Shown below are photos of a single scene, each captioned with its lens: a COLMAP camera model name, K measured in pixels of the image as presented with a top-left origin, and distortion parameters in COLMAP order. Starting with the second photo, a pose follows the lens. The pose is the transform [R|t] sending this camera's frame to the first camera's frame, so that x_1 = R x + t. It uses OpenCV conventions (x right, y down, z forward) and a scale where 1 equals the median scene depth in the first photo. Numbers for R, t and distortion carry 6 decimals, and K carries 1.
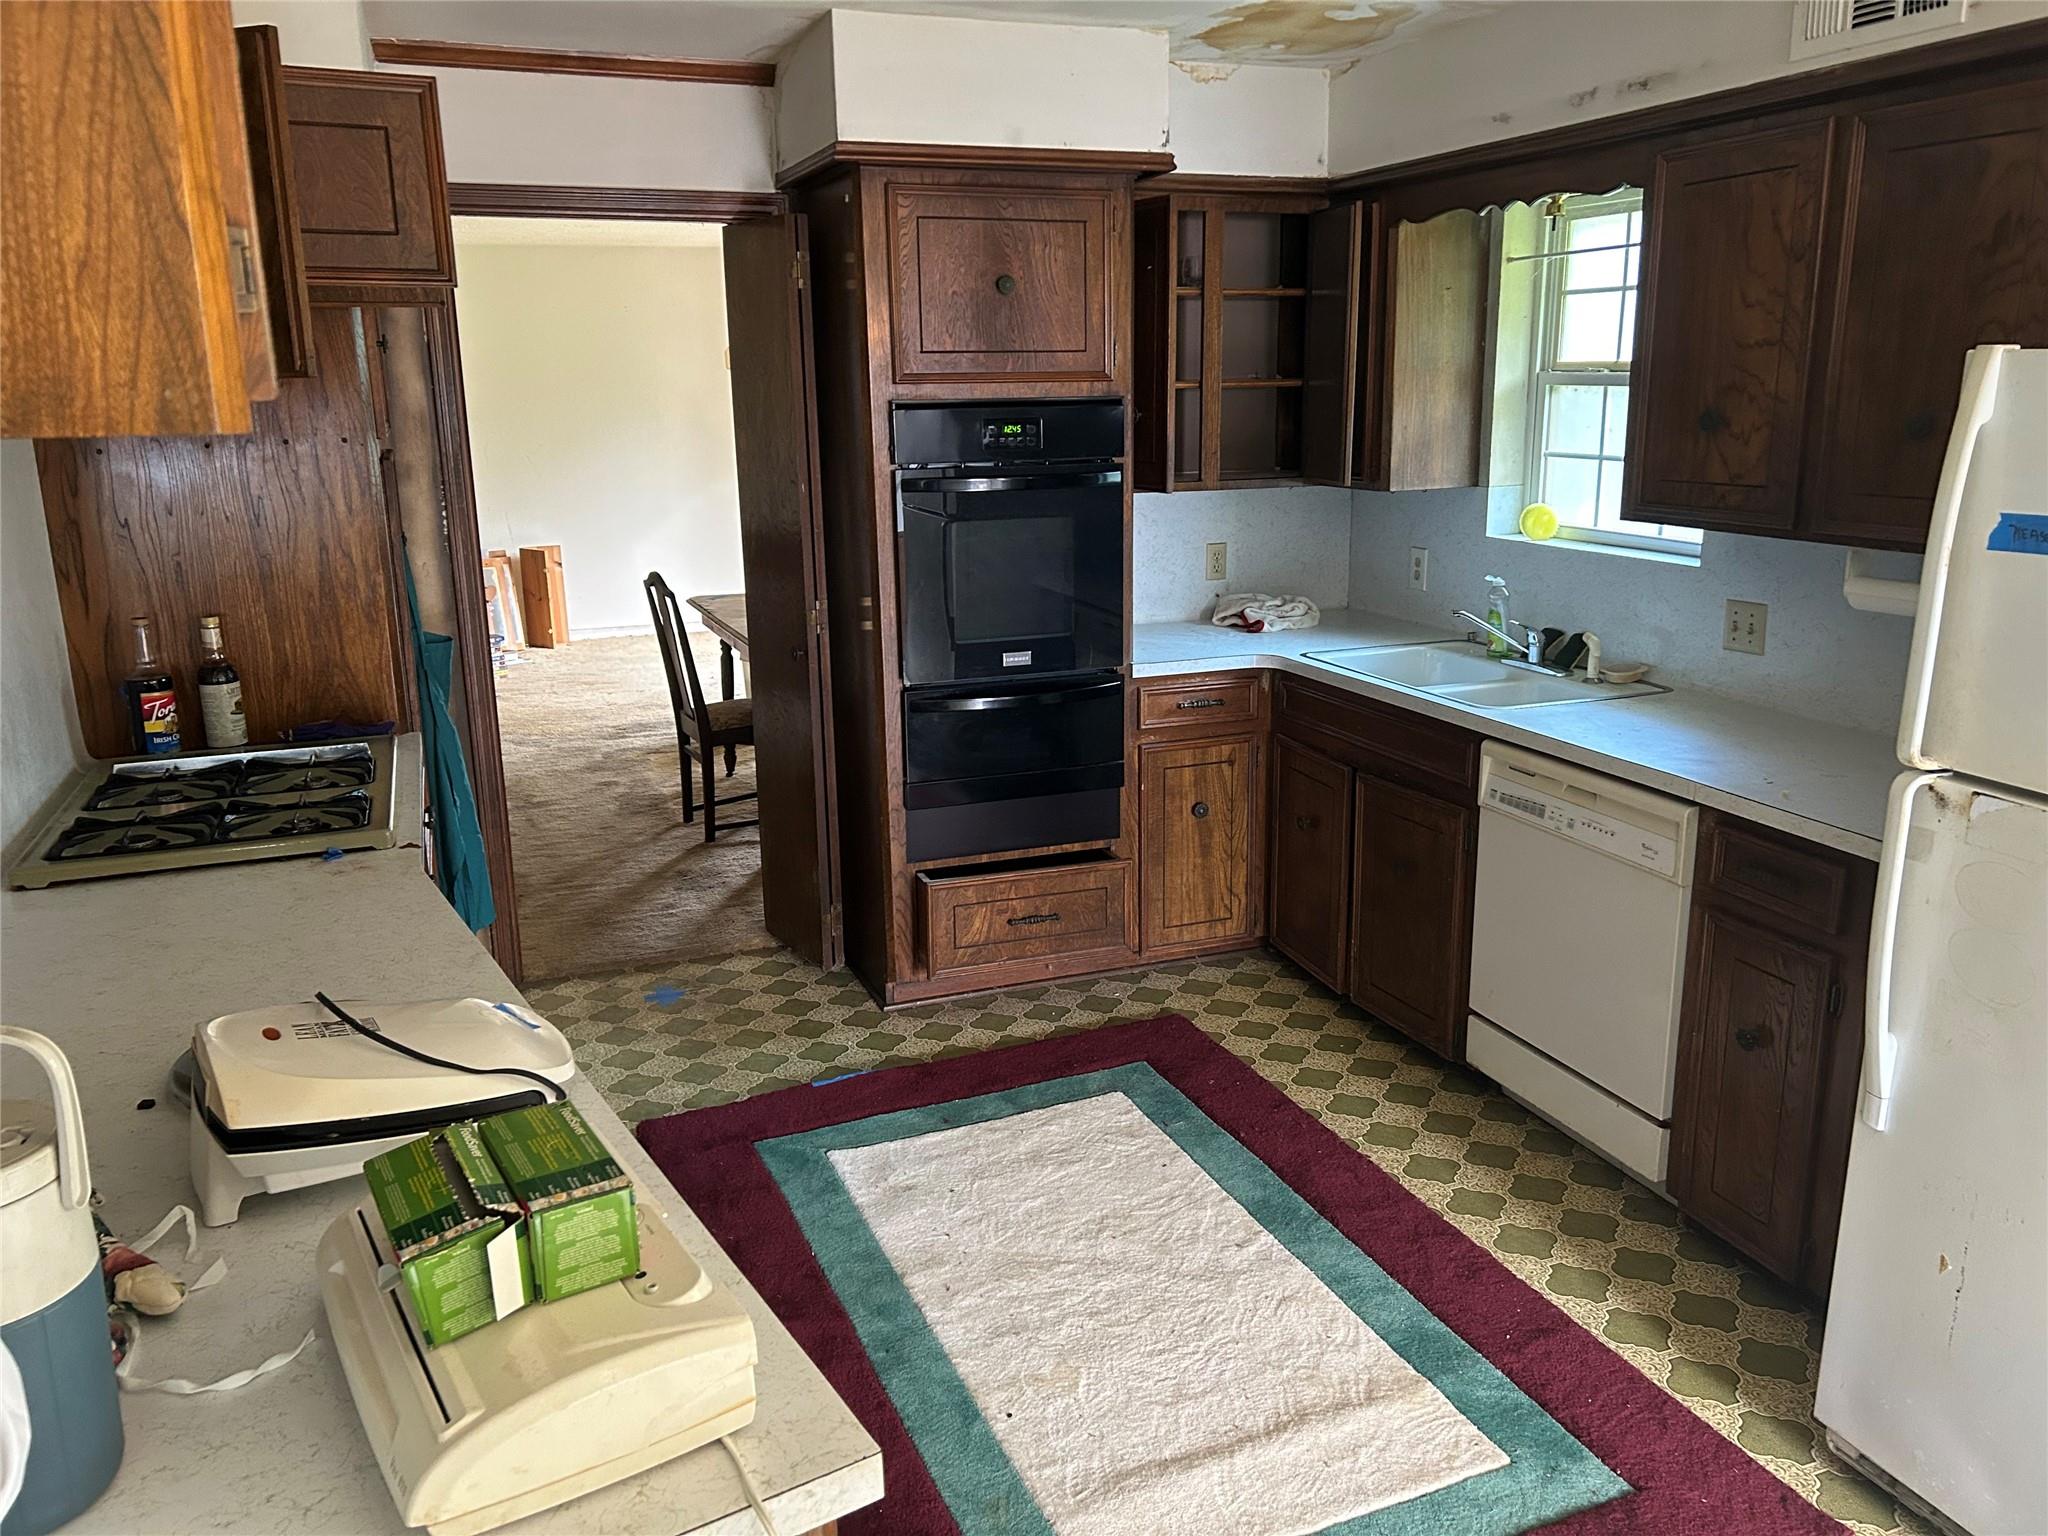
lens RADIAL K [[1576.0, 0, 1024.0], [0, 1576.0, 768.0], [0, 0, 1]] dist [0.057749, -0.072379]
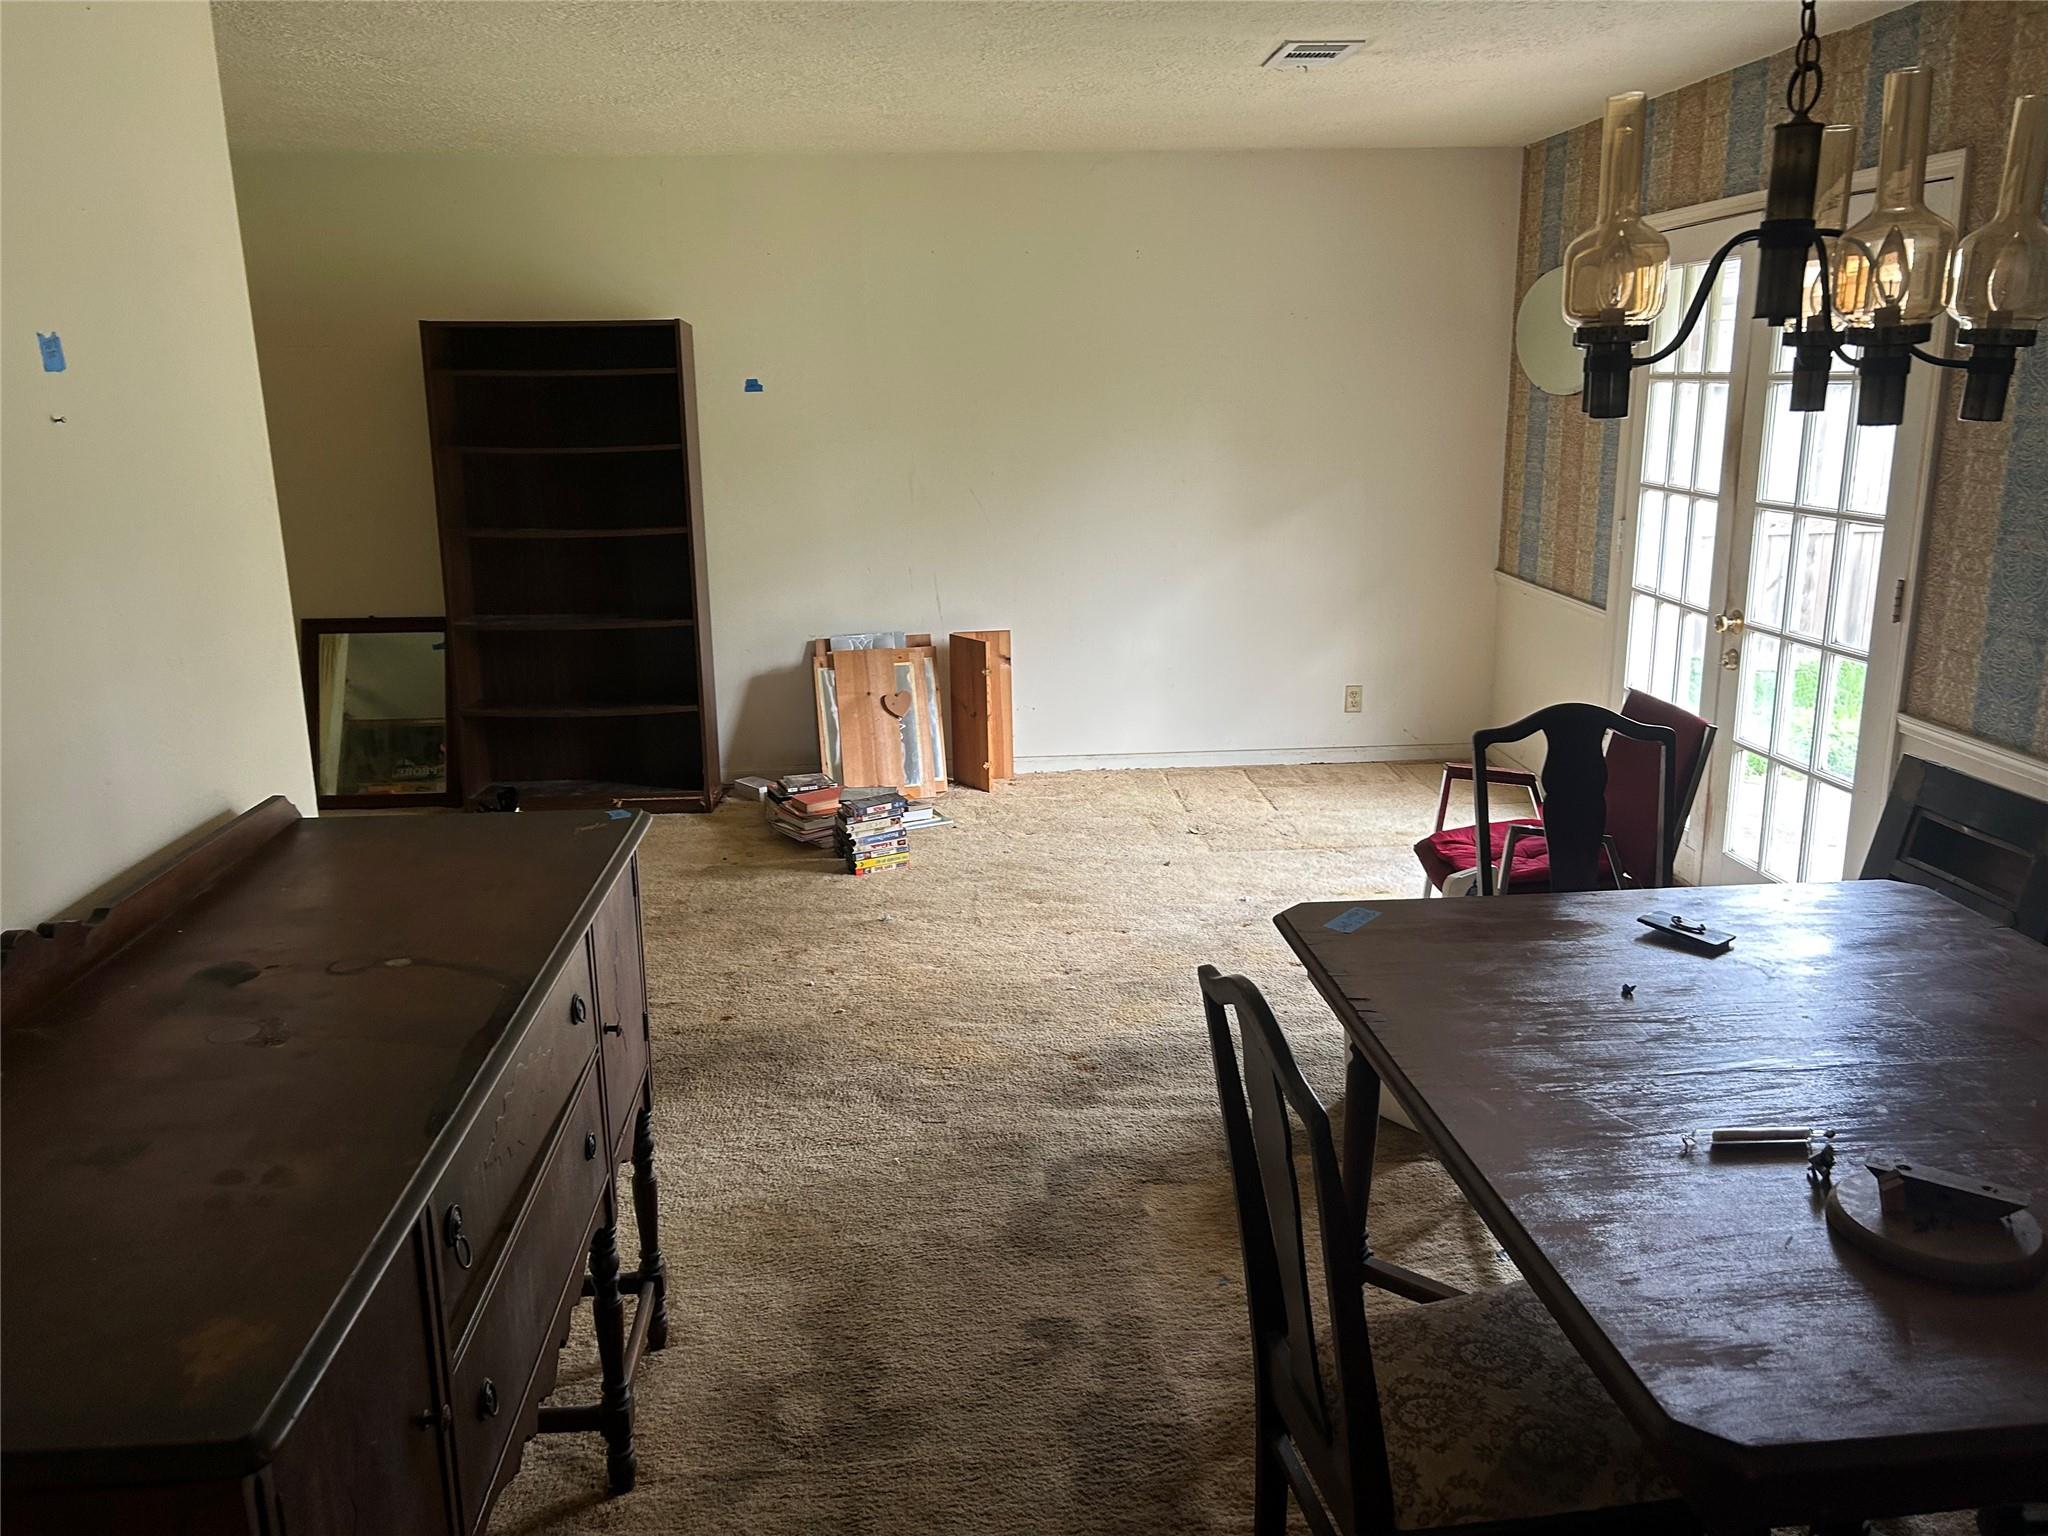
lens RADIAL K [[1576.0, 0, 1024.0], [0, 1576.0, 768.0], [0, 0, 1]] dist [0.057749, -0.072379]
pose [[0.959354, 0.073363, -0.272502, -0.110026], [-0.072476, 0.997281, 0.013333, -0.095342], [0.272739, 0.006959, 0.962063, 0.390190]]
